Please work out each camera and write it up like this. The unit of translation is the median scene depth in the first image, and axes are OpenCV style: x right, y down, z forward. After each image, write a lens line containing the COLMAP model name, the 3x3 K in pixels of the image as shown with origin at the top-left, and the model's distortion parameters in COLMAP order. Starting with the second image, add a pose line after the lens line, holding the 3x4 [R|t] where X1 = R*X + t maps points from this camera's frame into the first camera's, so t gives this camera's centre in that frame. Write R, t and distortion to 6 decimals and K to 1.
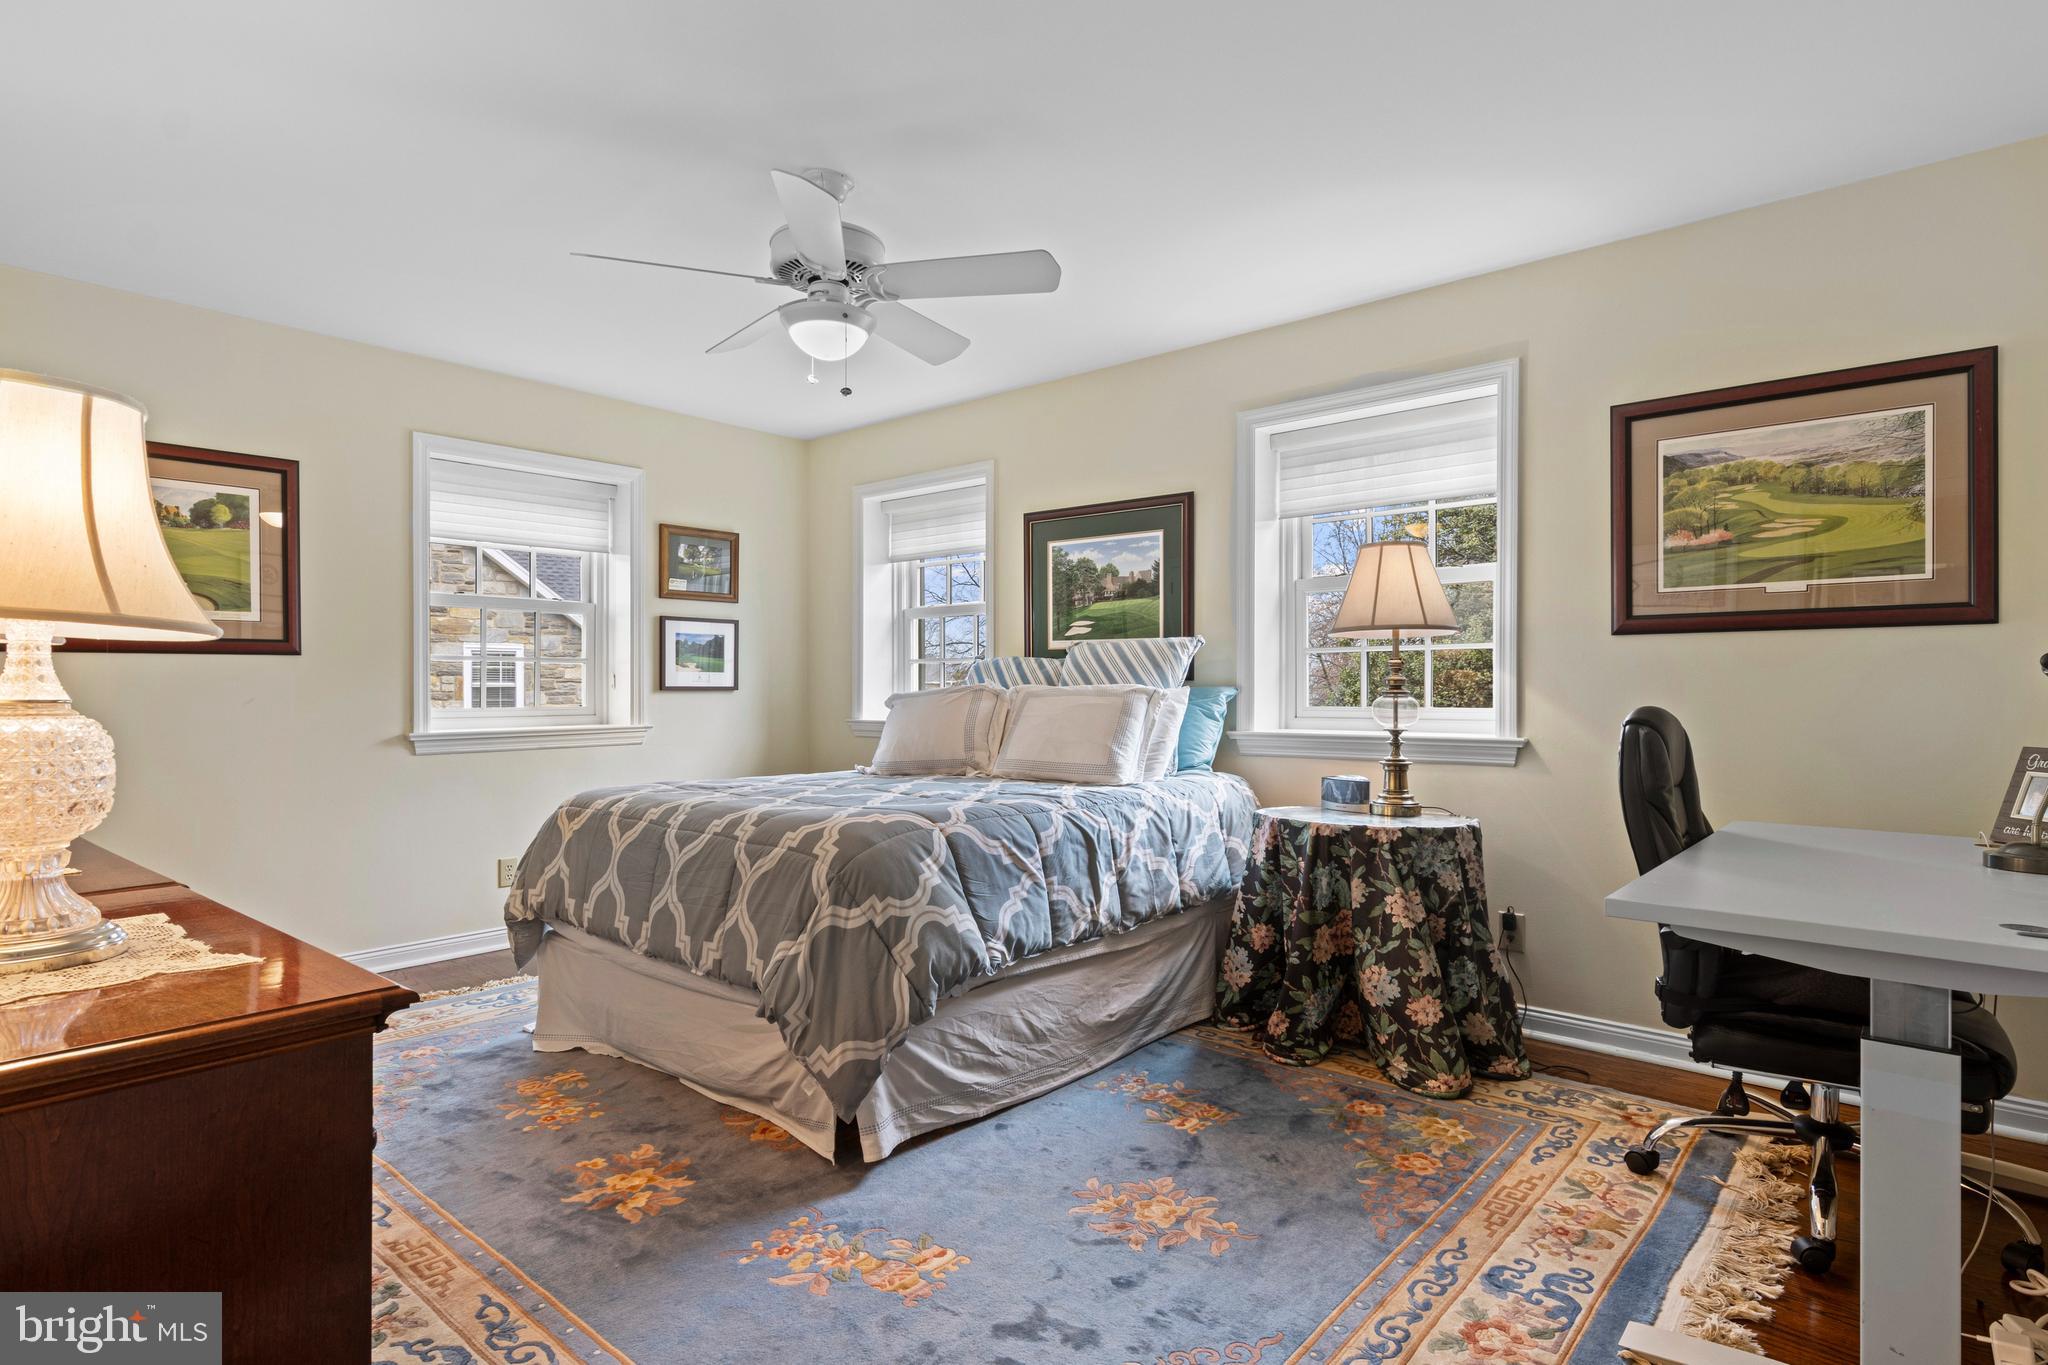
lens RADIAL K [[1050.1, 0, 1024.8], [0, 1050.1, 691.4], [0, 0, 1]] dist [0.011192, -0.004125]
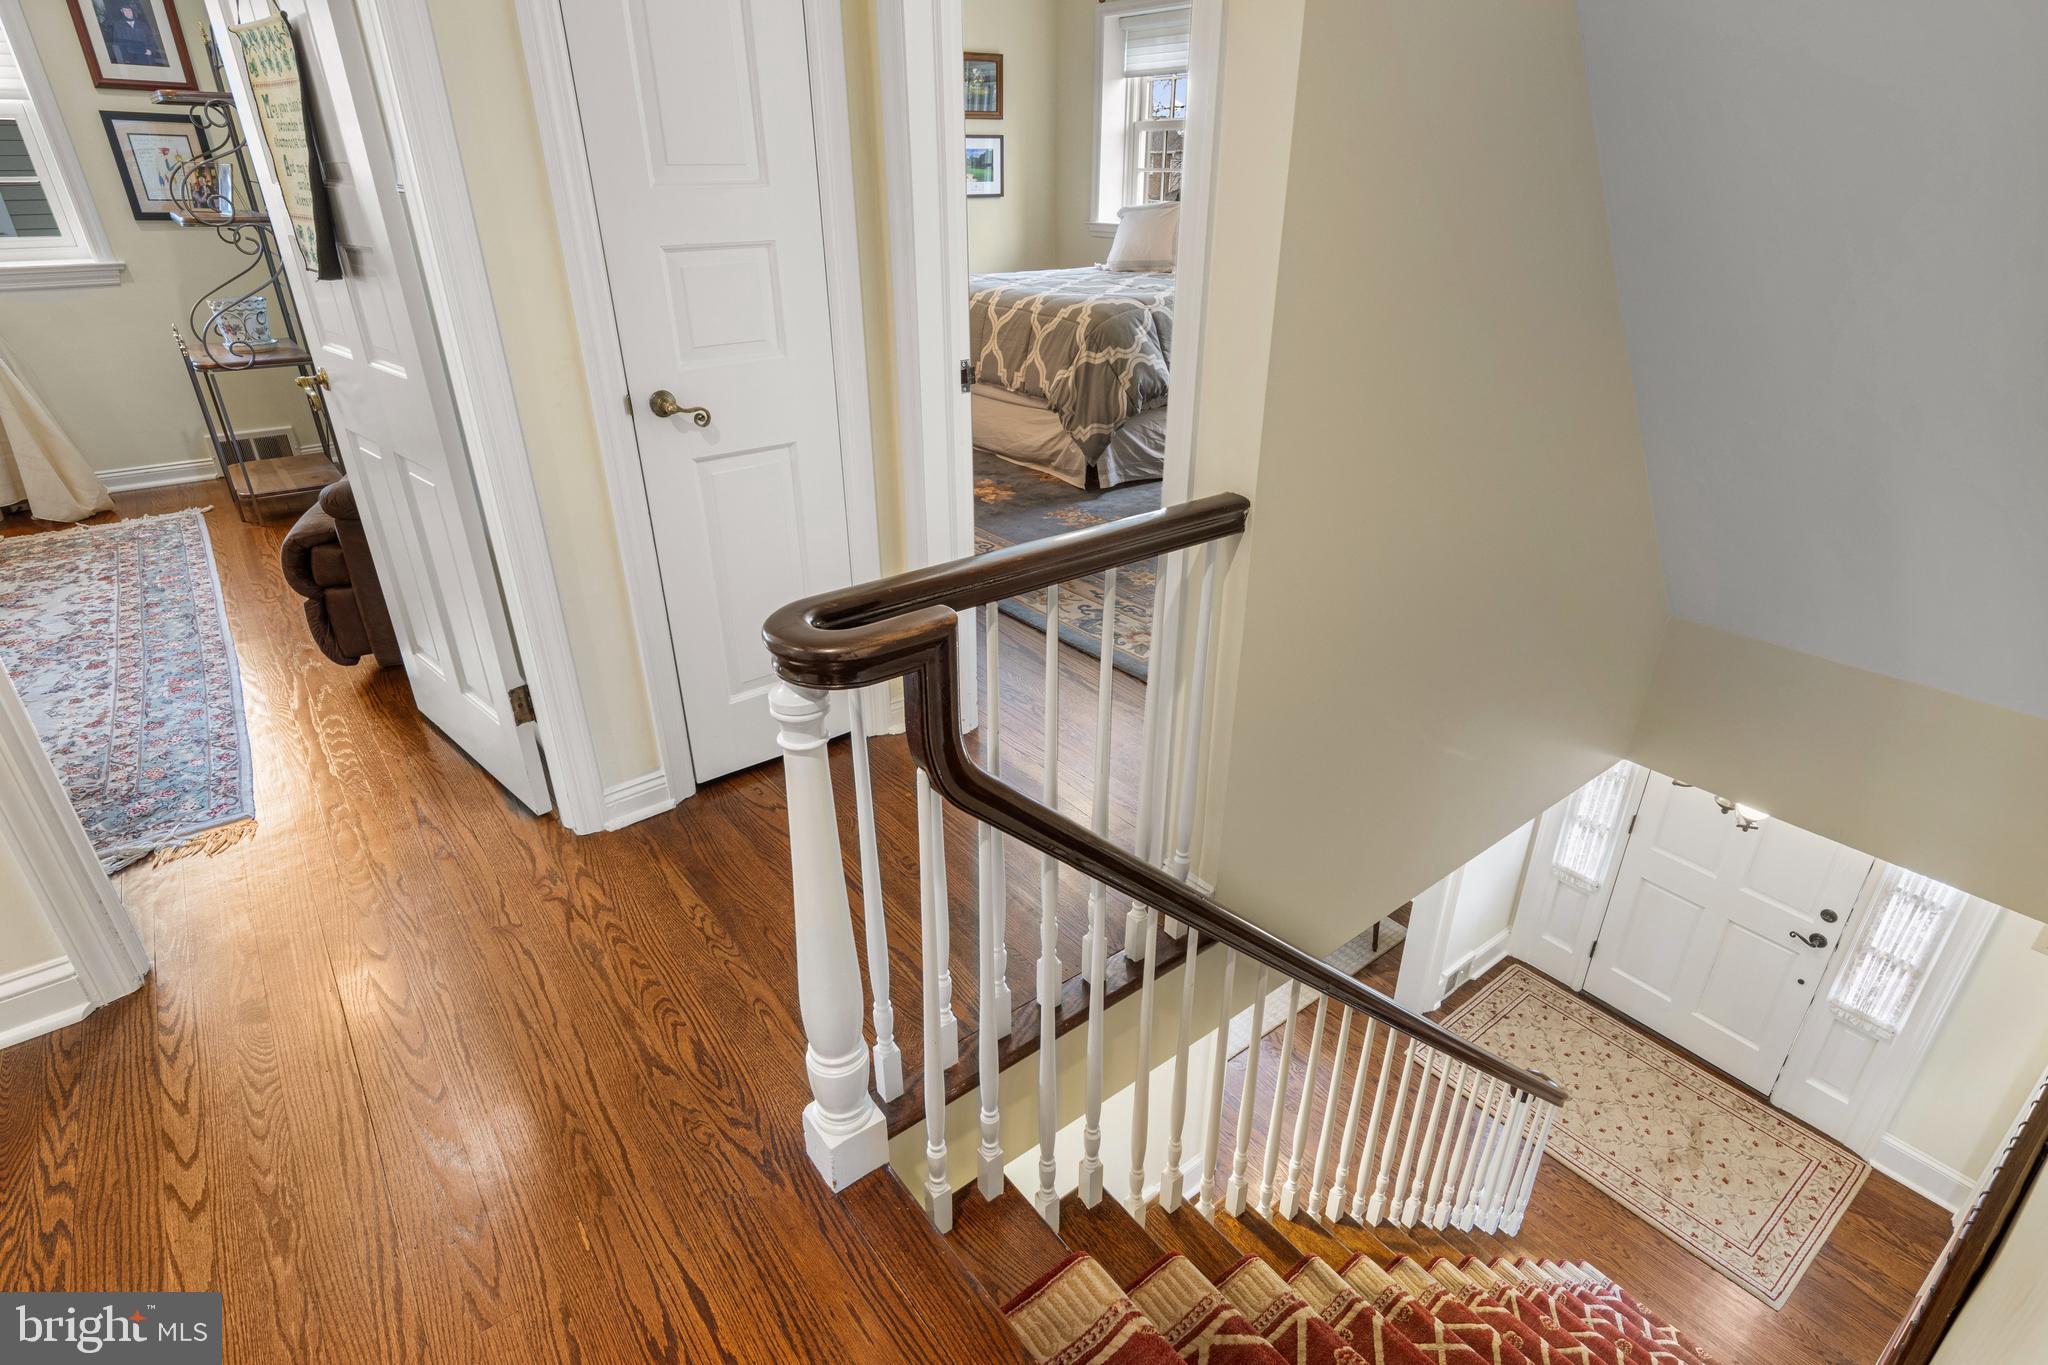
lens RADIAL K [[1050.1, 0, 1022.8], [0, 1050.1, 689.9], [0, 0, 1]] dist [0.011192, -0.004125]
pose [[0.978558, 0.089737, -0.185393, 0.096039], [0.003294, 0.893166, 0.449715, -0.089900], [0.205943, -0.440683, 0.873720, -0.849925]]
